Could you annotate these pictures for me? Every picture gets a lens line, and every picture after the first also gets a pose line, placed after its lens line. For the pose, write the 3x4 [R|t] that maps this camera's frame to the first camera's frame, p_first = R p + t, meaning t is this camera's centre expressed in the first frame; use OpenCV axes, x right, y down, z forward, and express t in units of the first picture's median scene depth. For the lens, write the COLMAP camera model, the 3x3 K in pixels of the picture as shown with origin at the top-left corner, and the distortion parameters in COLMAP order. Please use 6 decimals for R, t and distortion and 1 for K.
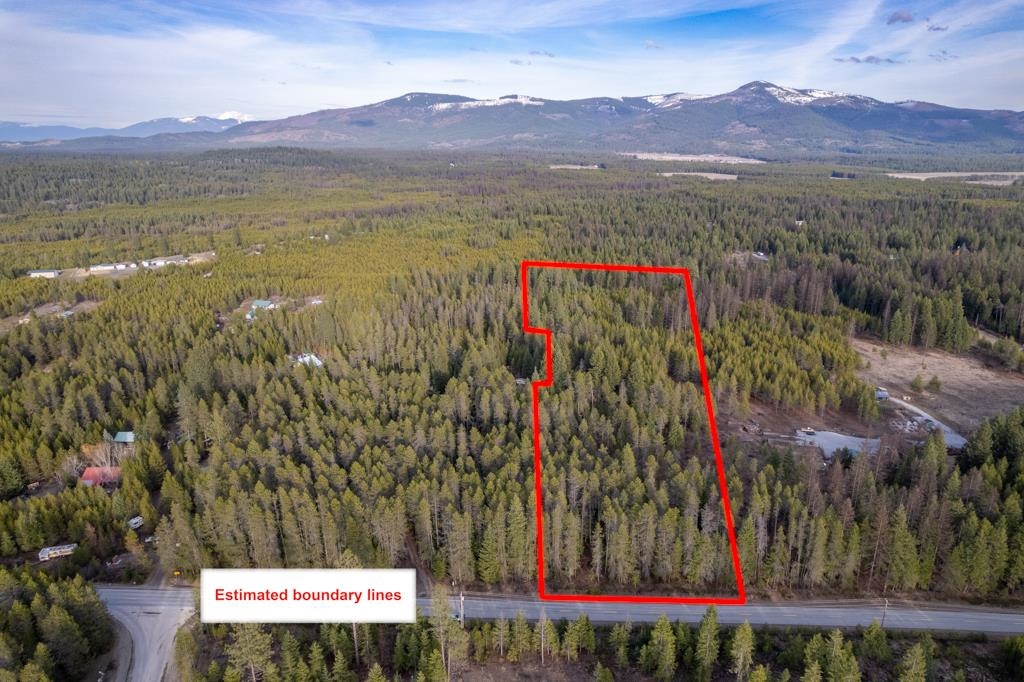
lens RADIAL K [[658.0, 0, 514.4], [0, 658.0, 336.7], [0, 0, 1]] dist [-0.084511, 0.080416]
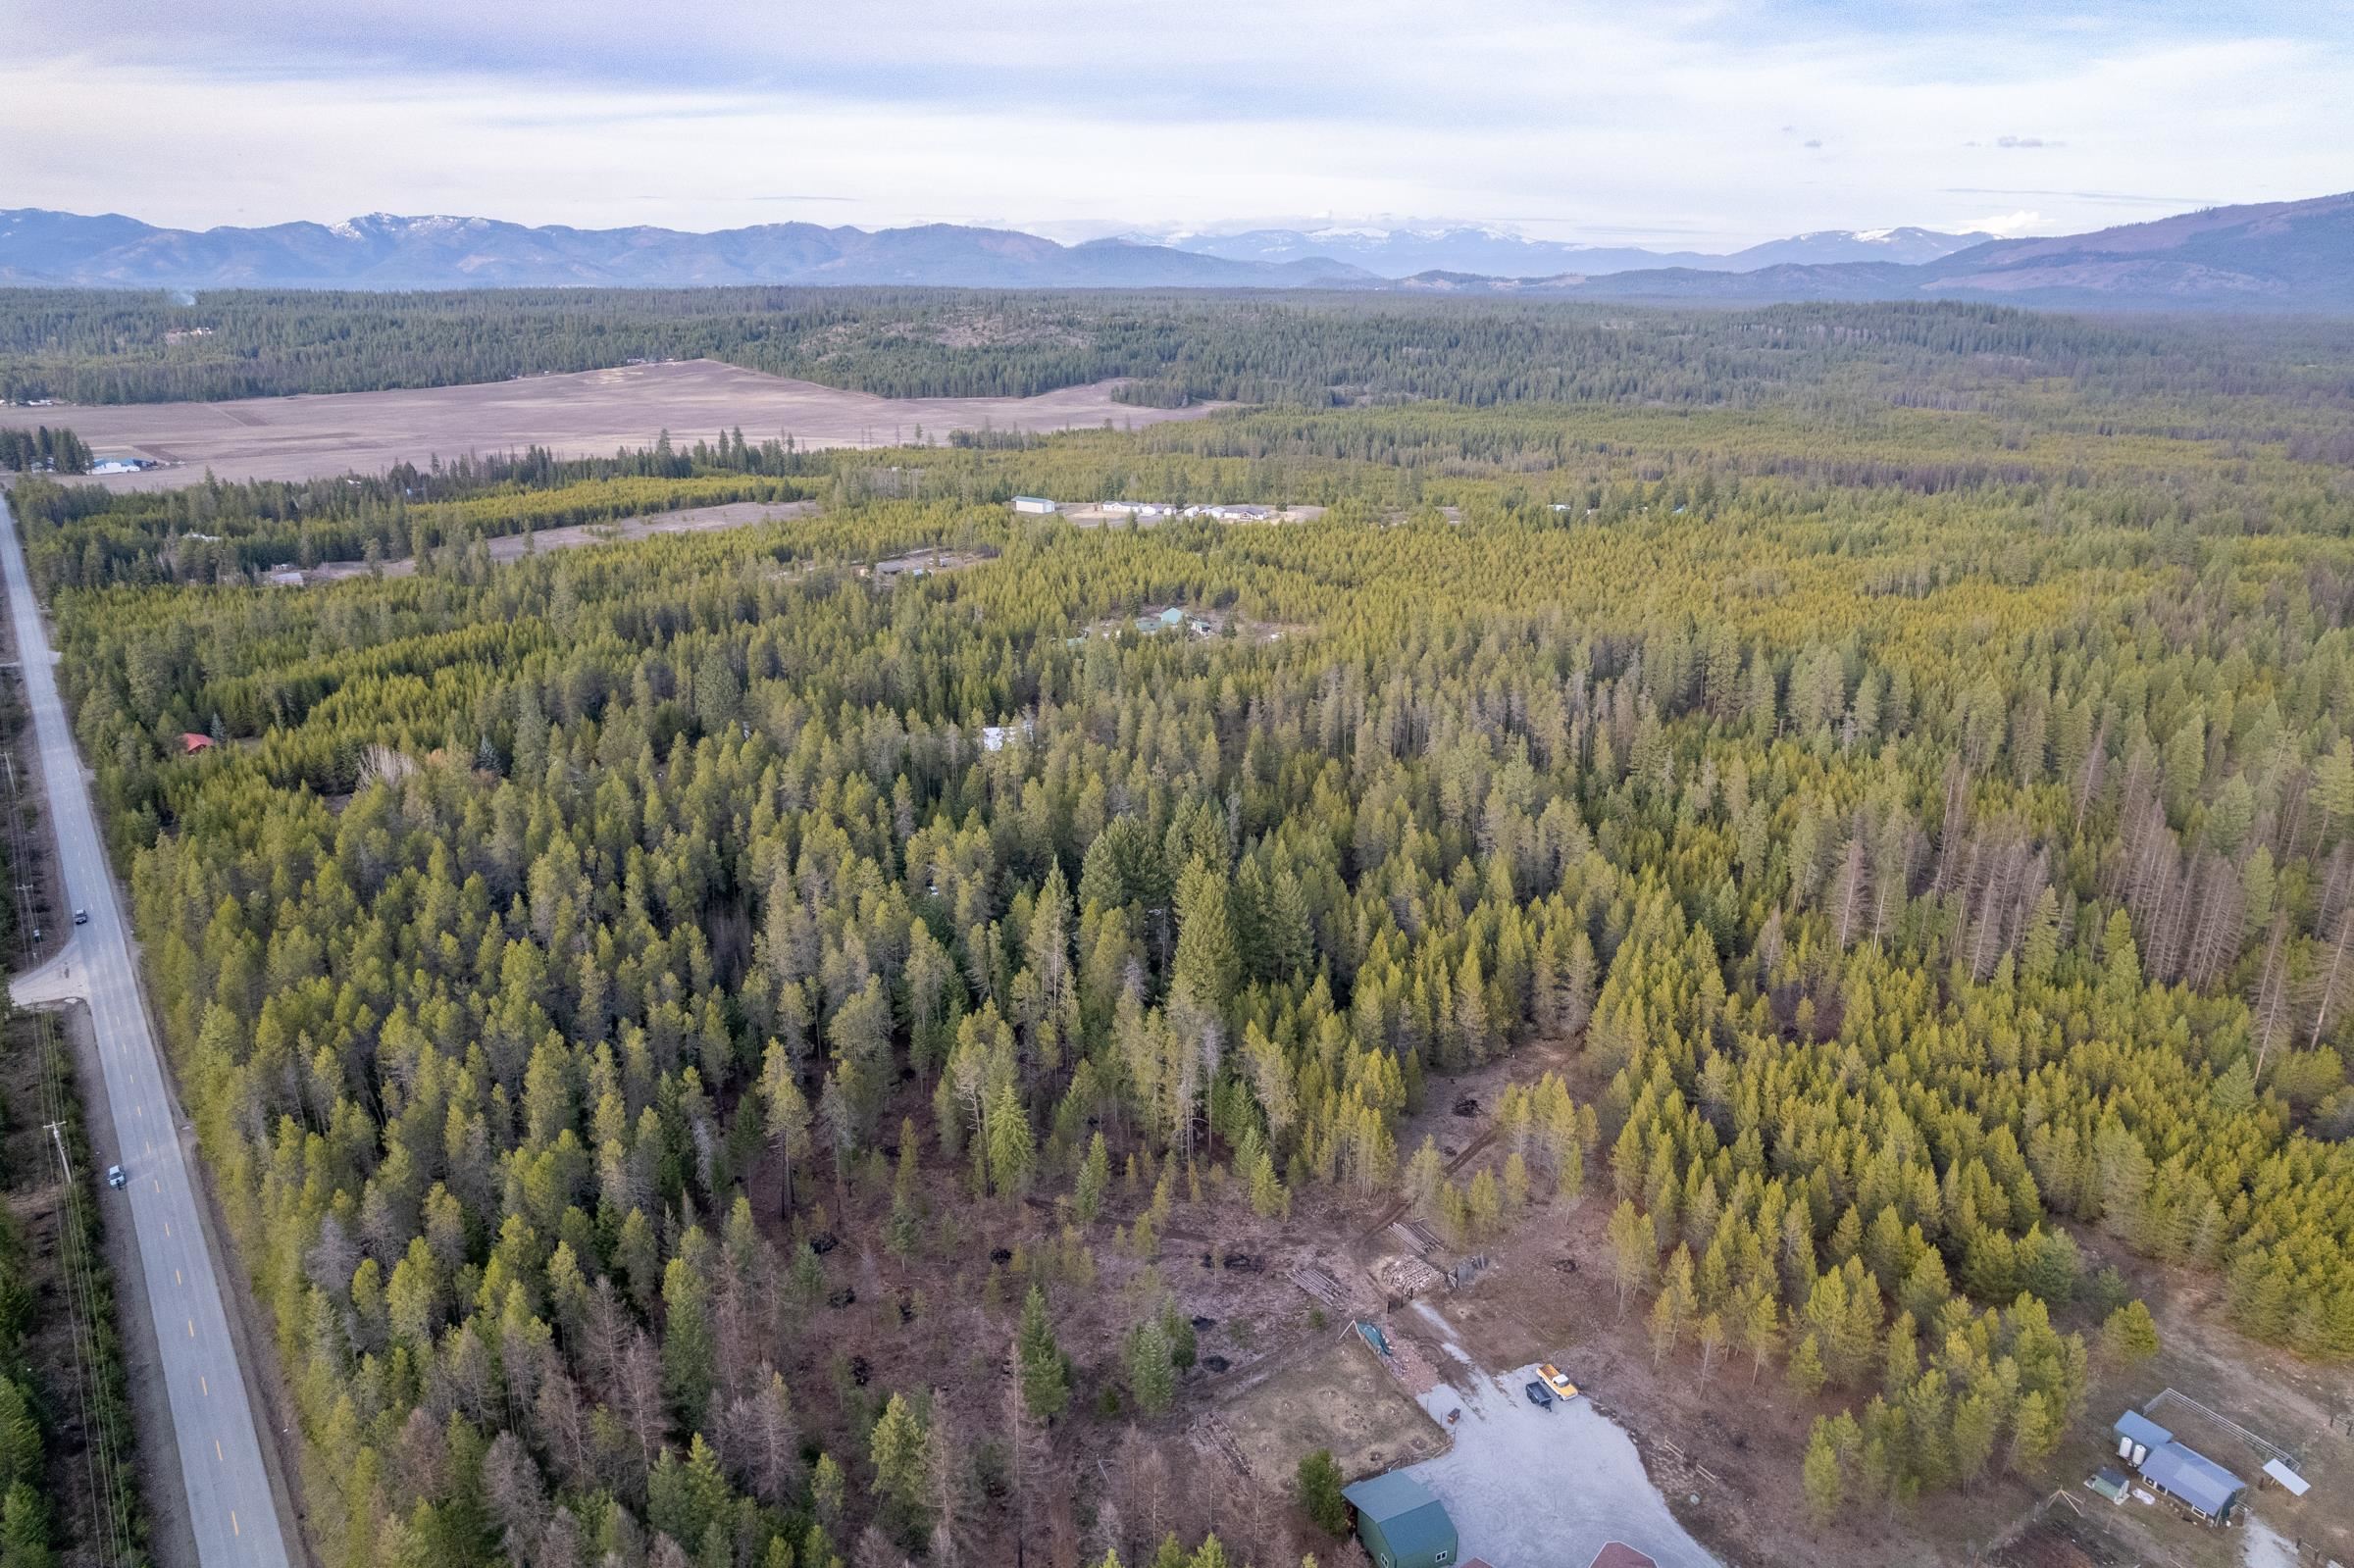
lens RADIAL K [[1512.4, 0, 1182.6], [0, 1512.4, 774.0], [0, 0, 1]] dist [-0.084511, 0.080416]
pose [[0.643412, 0.246531, -0.724737, 0.396163], [-0.229204, 0.965333, 0.124889, -0.072174], [0.730402, 0.085758, 0.677613, 0.251087]]
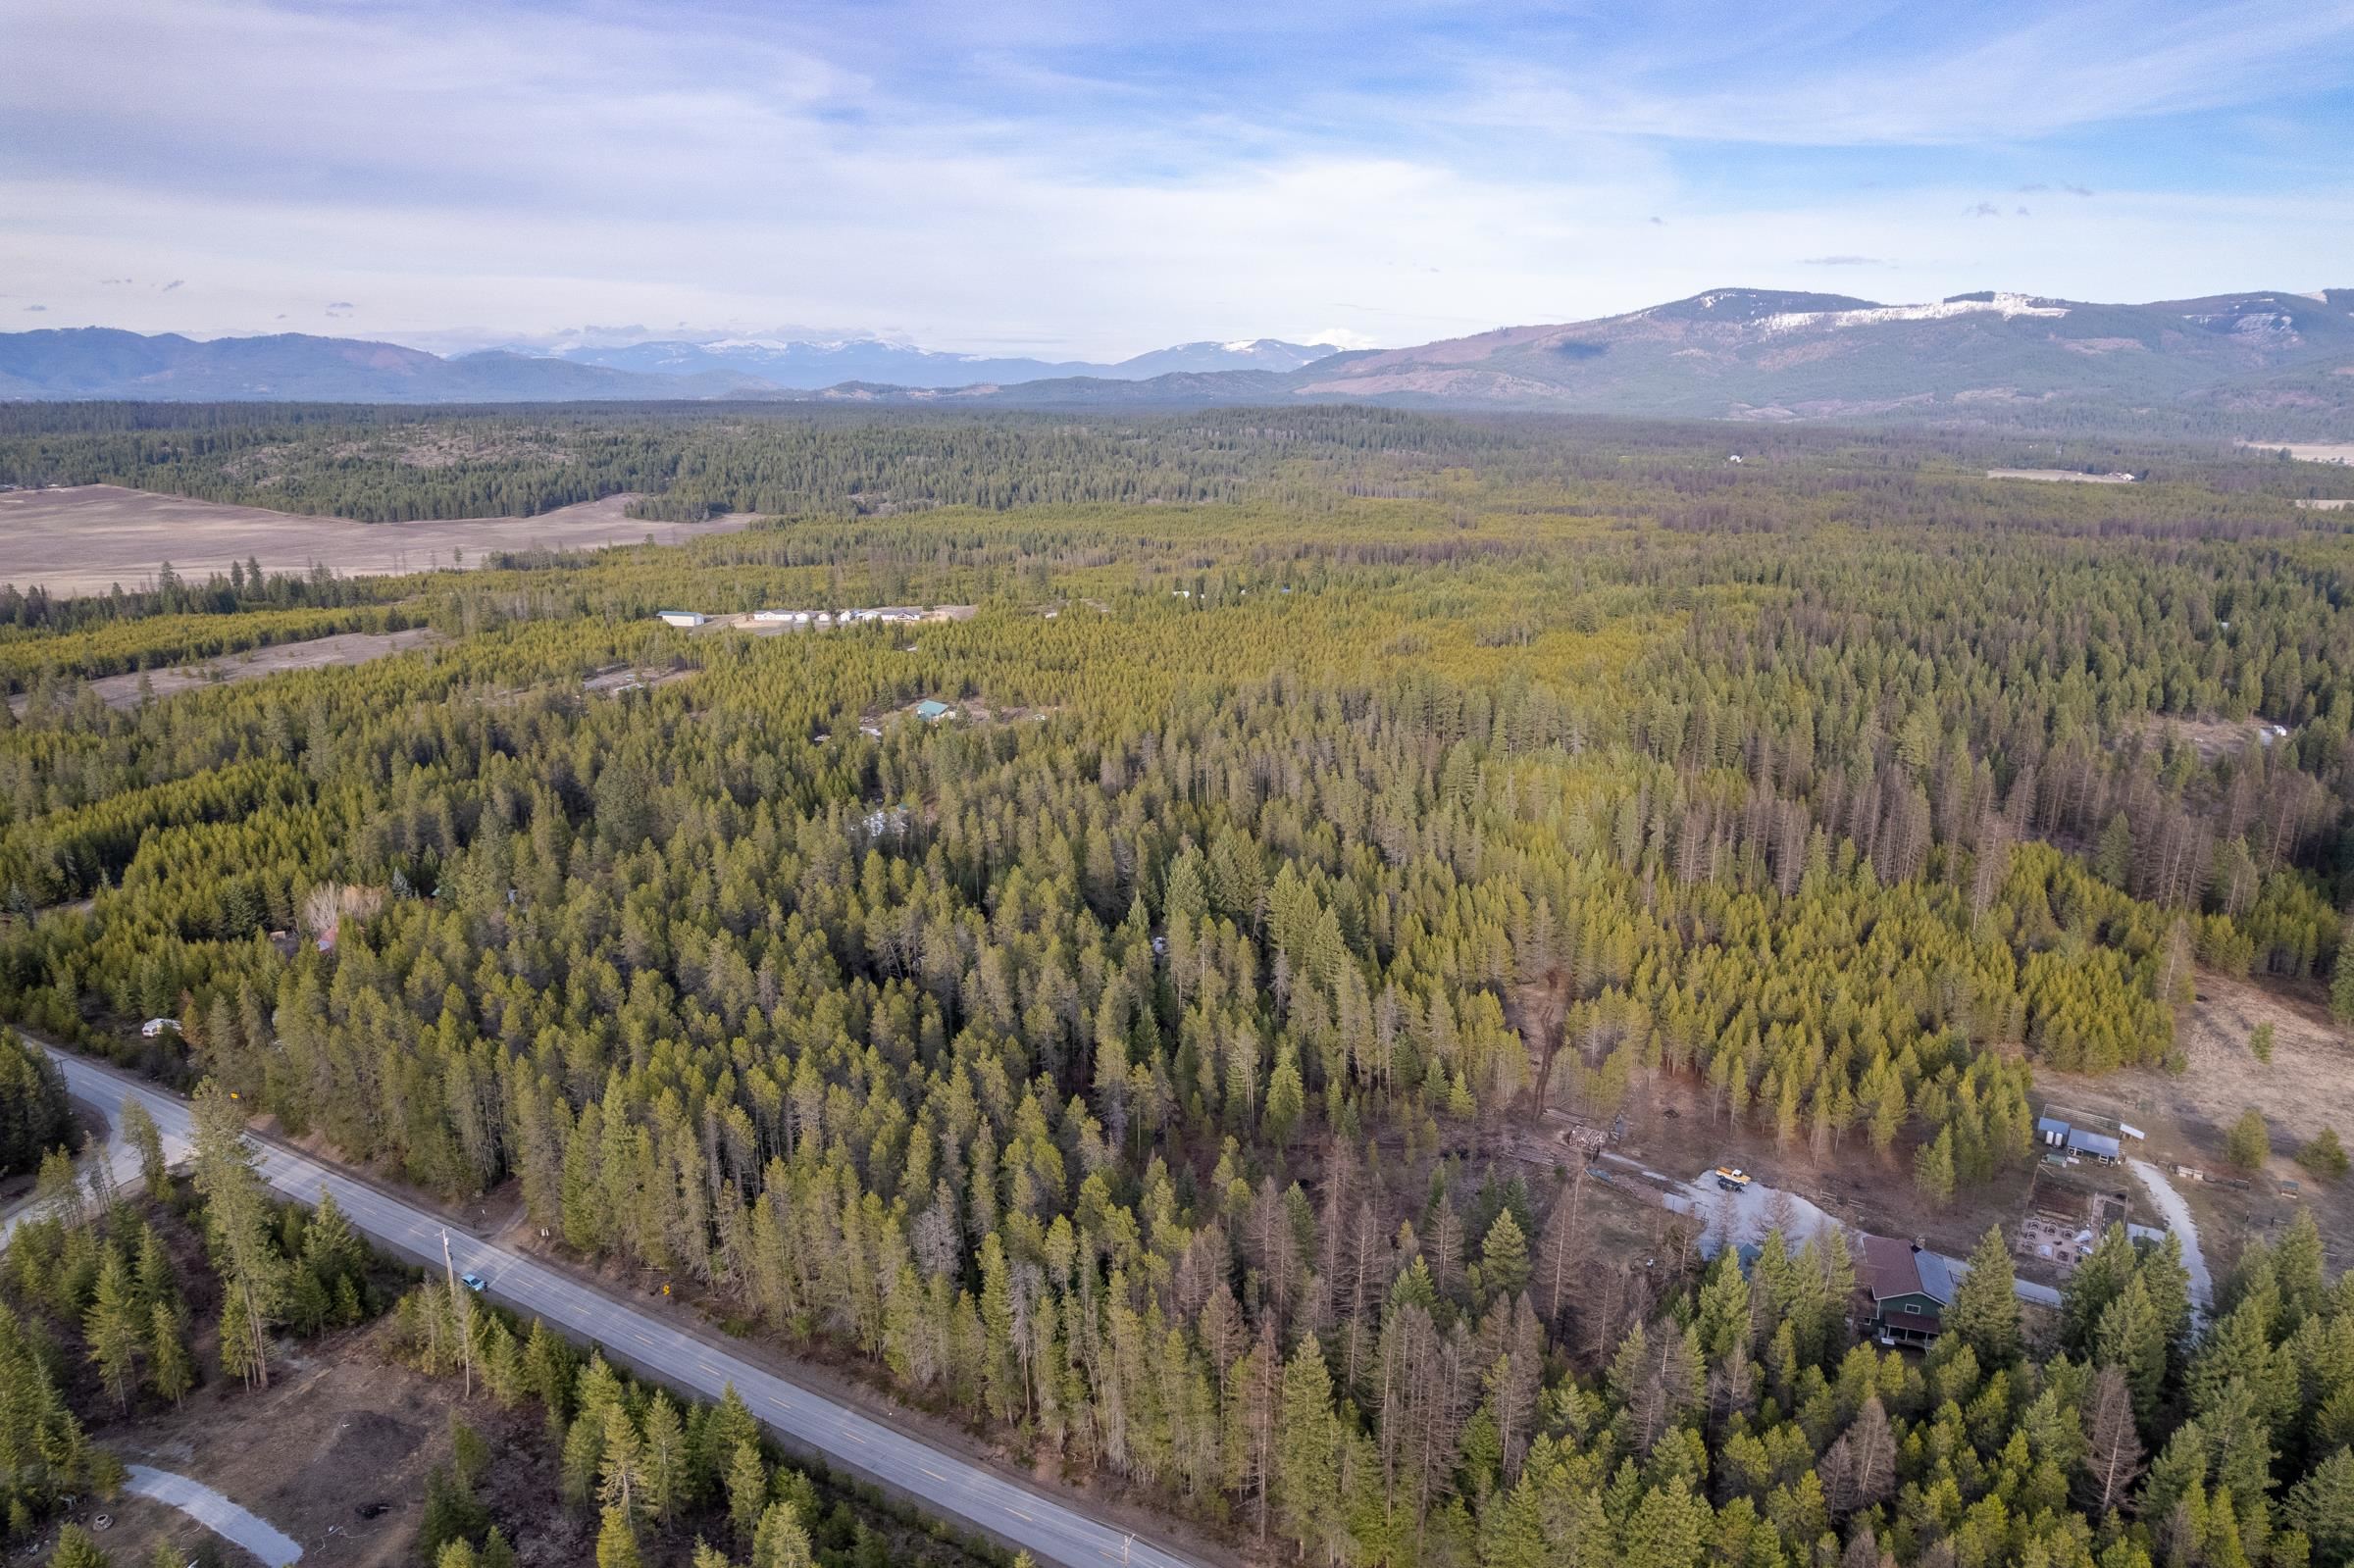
lens RADIAL K [[1517.6, 0, 1182.9], [0, 1517.6, 767.2], [0, 0, 1]] dist [-0.085676, 0.080384]
pose [[0.882092, 0.122156, -0.454963, 0.289900], [-0.145277, 0.989261, -0.016054, -0.013913], [0.448116, 0.080257, 0.890366, 0.047686]]
